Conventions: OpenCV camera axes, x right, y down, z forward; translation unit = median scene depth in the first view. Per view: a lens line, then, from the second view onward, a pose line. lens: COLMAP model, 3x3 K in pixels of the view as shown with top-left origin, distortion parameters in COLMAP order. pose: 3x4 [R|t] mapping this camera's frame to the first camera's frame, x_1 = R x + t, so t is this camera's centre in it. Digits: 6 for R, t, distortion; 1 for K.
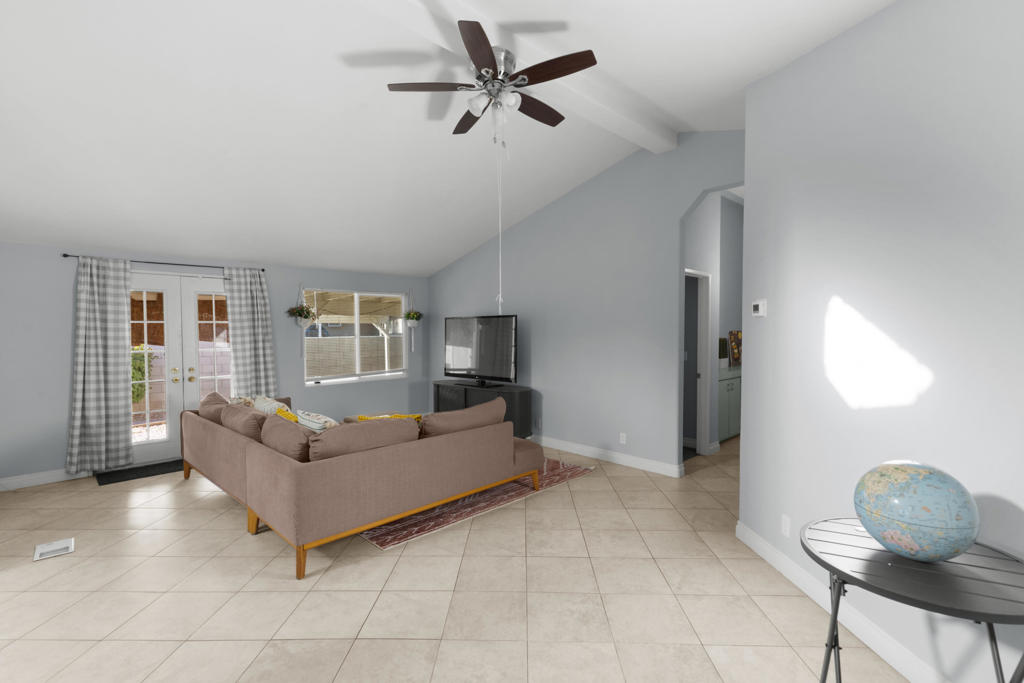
lens RADIAL K [[485.8, 0, 520.0], [0, 485.8, 339.2], [0, 0, 1]] dist [0.010858, -0.001605]
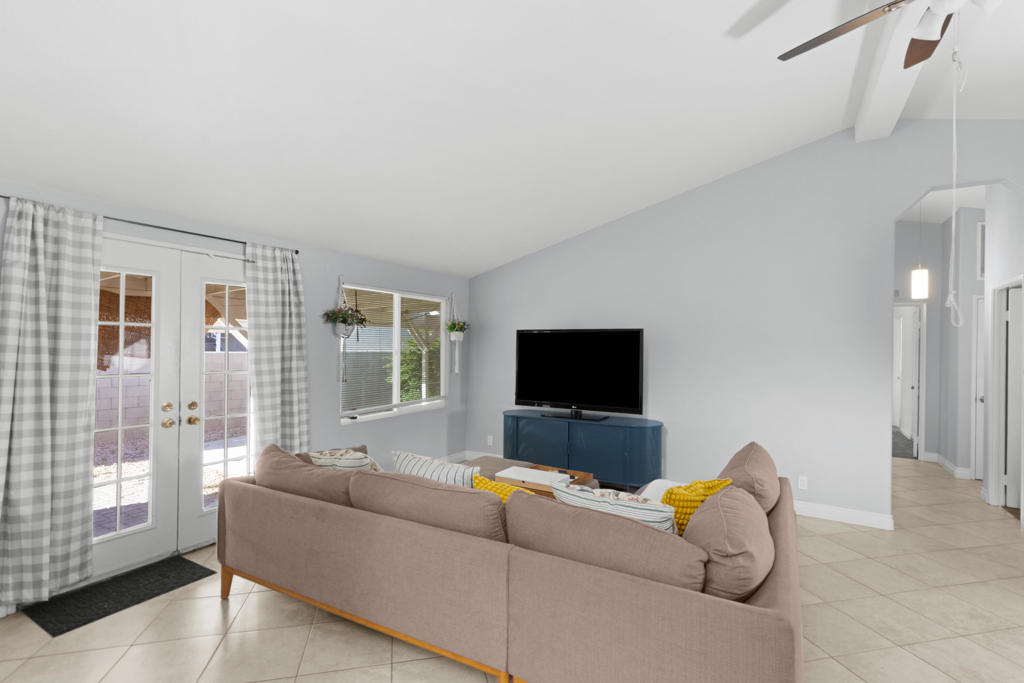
lens RADIAL K [[485.8, 0, 514.6], [0, 485.8, 340.9], [0, 0, 1]] dist [0.010858, -0.001605]
pose [[0.966157, 0.019186, 0.257238, -0.478110], [-0.011233, 0.999413, -0.032353, -0.002250], [-0.257708, 0.028368, 0.965806, 0.330017]]
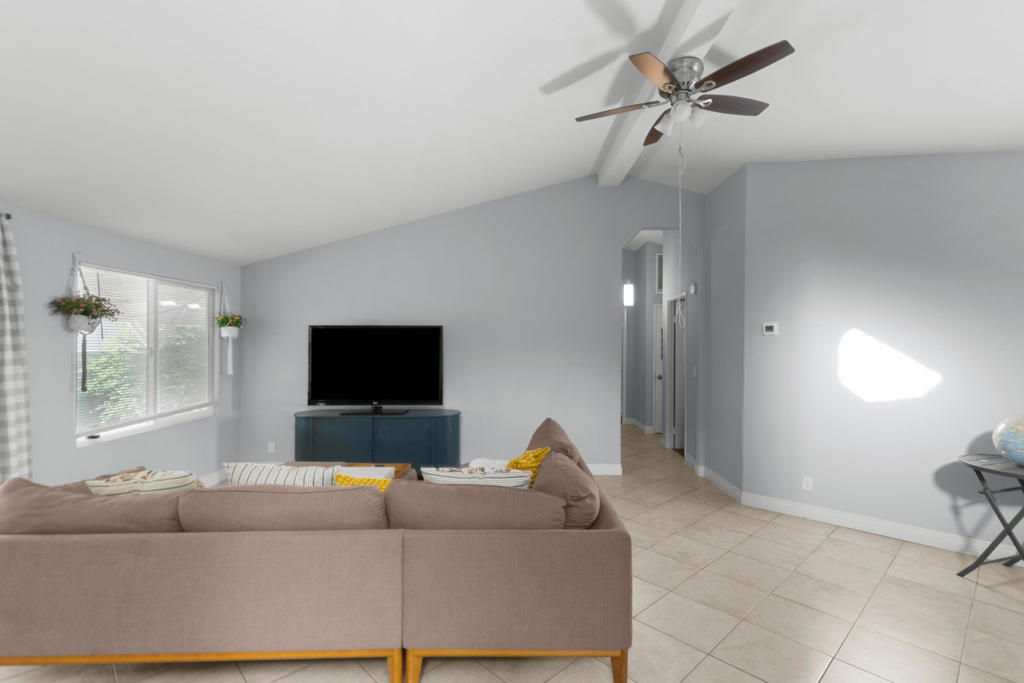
lens RADIAL K [[485.8, 0, 524.9], [0, 485.8, 338.5], [0, 0, 1]] dist [0.010858, -0.001605]
pose [[0.697879, 0.014138, 0.716076, -0.604844], [0.008441, 0.999573, -0.027962, -0.002406], [-0.716166, 0.025559, 0.697462, 0.340936]]
